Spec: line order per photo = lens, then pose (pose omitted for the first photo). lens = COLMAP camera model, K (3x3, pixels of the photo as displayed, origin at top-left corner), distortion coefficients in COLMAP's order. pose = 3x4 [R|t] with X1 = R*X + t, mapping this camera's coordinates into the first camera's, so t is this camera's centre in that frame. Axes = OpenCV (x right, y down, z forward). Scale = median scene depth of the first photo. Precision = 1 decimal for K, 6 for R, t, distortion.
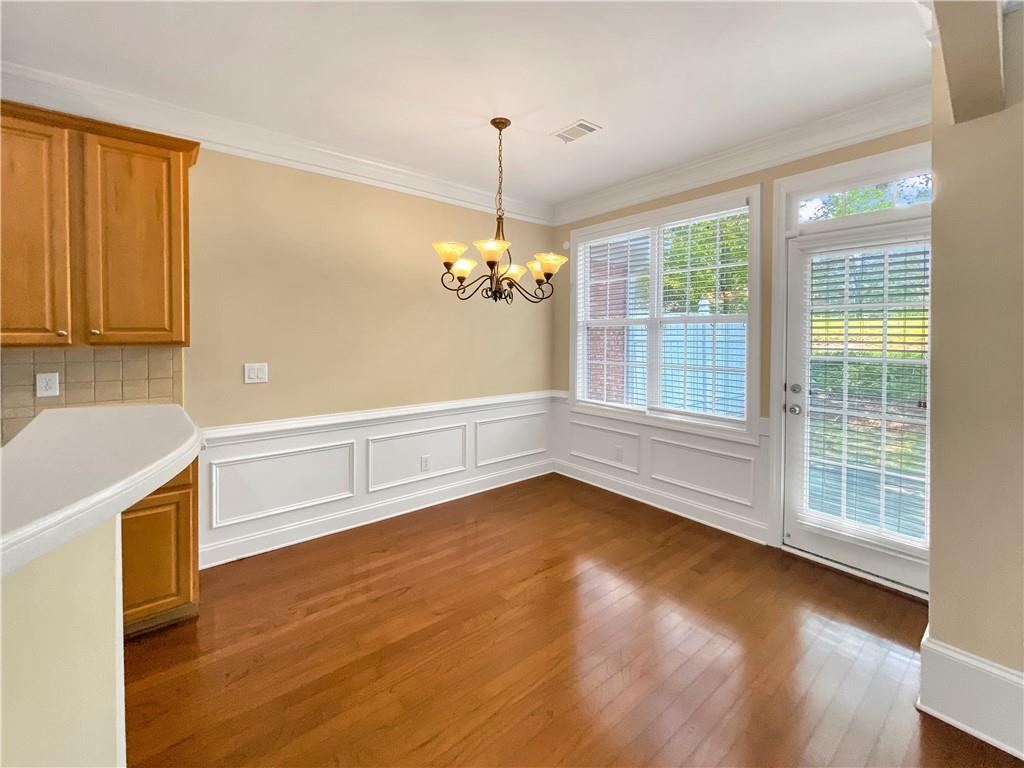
lens RADIAL K [[443.1, 0, 497.1], [0, 443.1, 344.3], [0, 0, 1]] dist [0.006098, -0.002700]
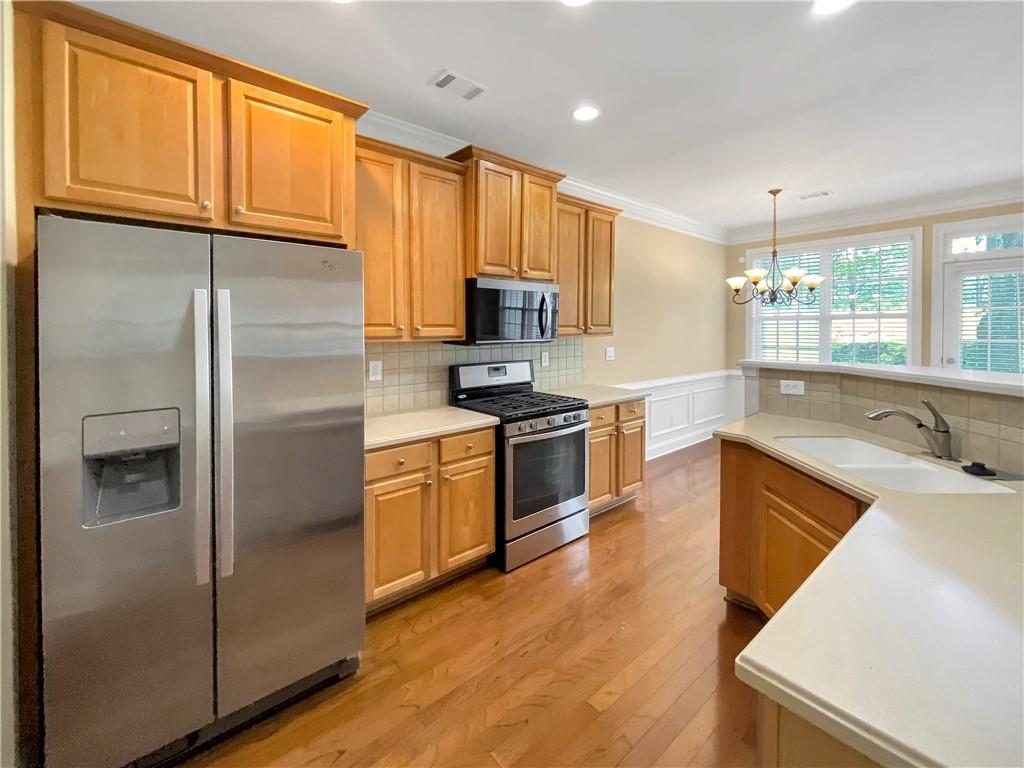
lens RADIAL K [[443.1, 0, 487.3], [0, 443.1, 333.1], [0, 0, 1]] dist [0.006098, -0.002700]
pose [[0.999616, -0.007431, 0.026686, -0.990325], [0.007915, 0.999805, -0.018098, 0.018717], [-0.026547, 0.018302, 0.999480, -0.497910]]
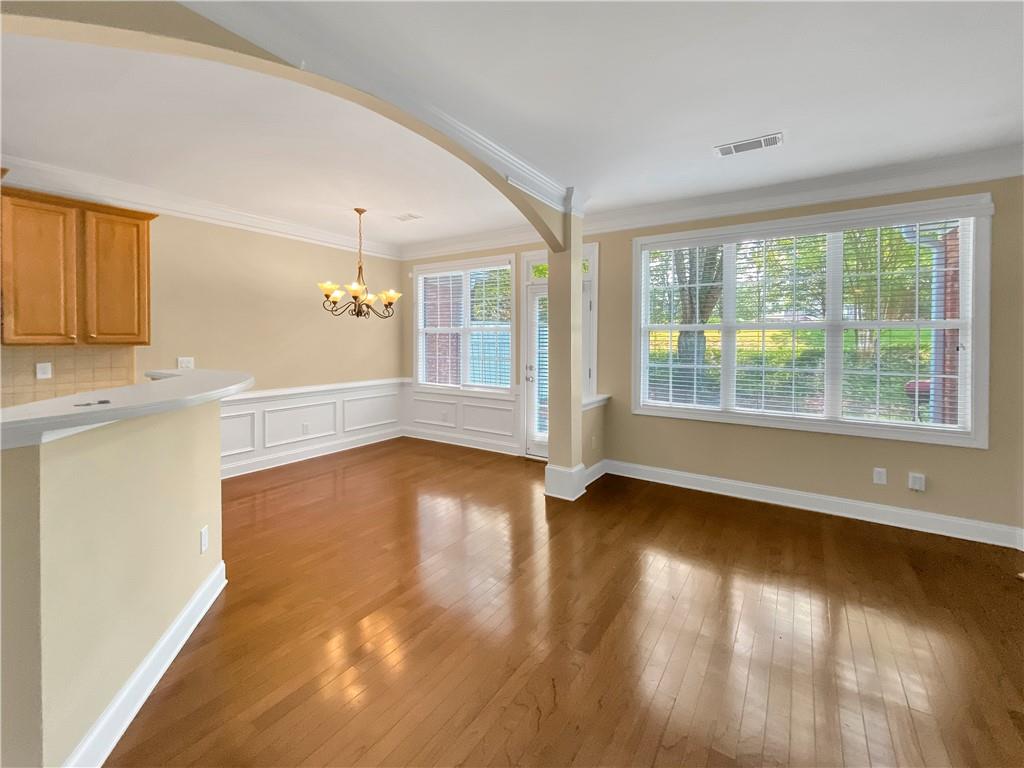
lens RADIAL K [[443.1, 0, 506.0], [0, 443.1, 343.0], [0, 0, 1]] dist [0.006098, -0.002700]
pose [[0.951222, -0.002078, 0.308499, 0.011326], [0.005678, 0.999926, -0.010774, 0.017334], [-0.308454, 0.012000, 0.951164, -0.702903]]
